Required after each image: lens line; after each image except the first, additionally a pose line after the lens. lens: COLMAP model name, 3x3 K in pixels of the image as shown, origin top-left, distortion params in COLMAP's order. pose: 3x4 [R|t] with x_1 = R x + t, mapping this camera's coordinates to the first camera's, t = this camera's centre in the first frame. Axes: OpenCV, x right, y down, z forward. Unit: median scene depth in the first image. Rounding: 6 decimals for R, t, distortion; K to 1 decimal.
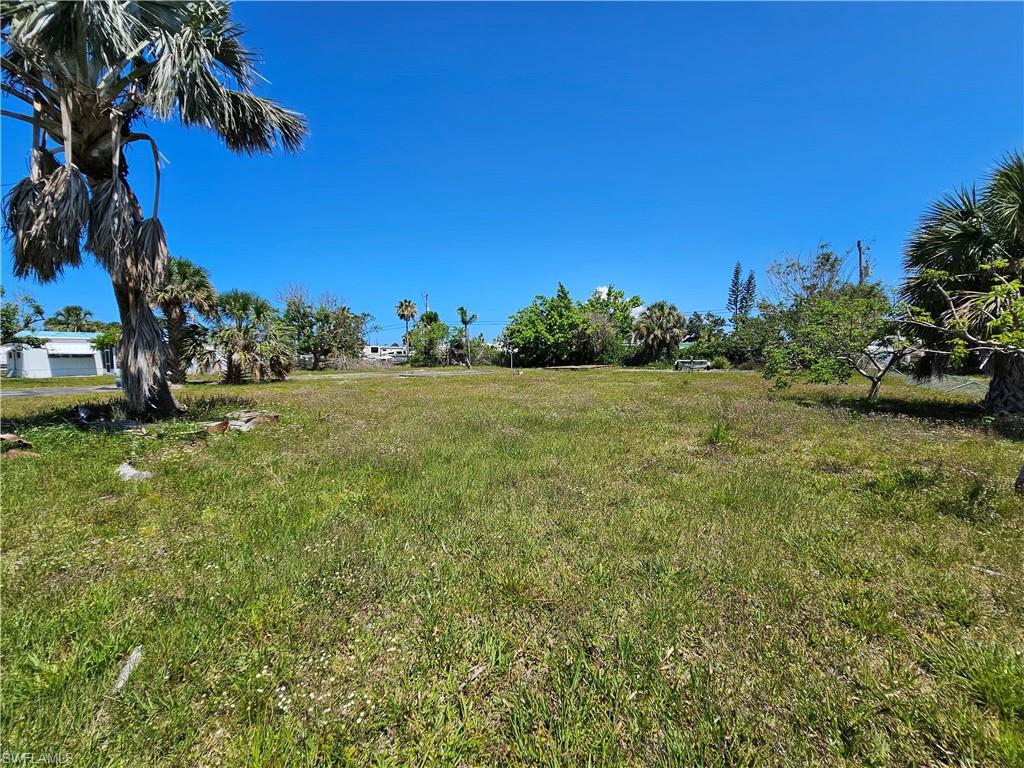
lens RADIAL K [[433.1, 0, 507.3], [0, 433.1, 380.0], [0, 0, 1]] dist [0.000869, 0.000327]
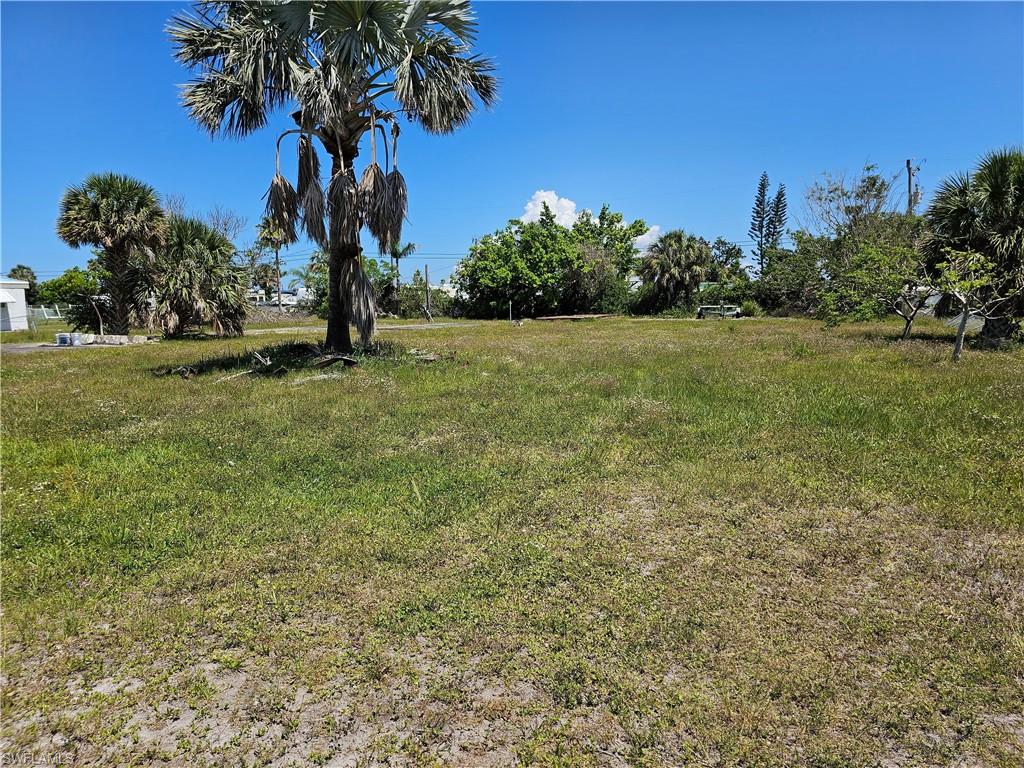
lens RADIAL K [[711.5, 0, 512.0], [0, 711.5, 384.0], [0, 0, 1]] dist [0.059673, -0.041495]
pose [[0.985066, -0.028559, 0.169790, -0.148770], [0.018988, 0.998152, 0.057726, 0.012349], [-0.171124, -0.053640, 0.983788, -0.206331]]
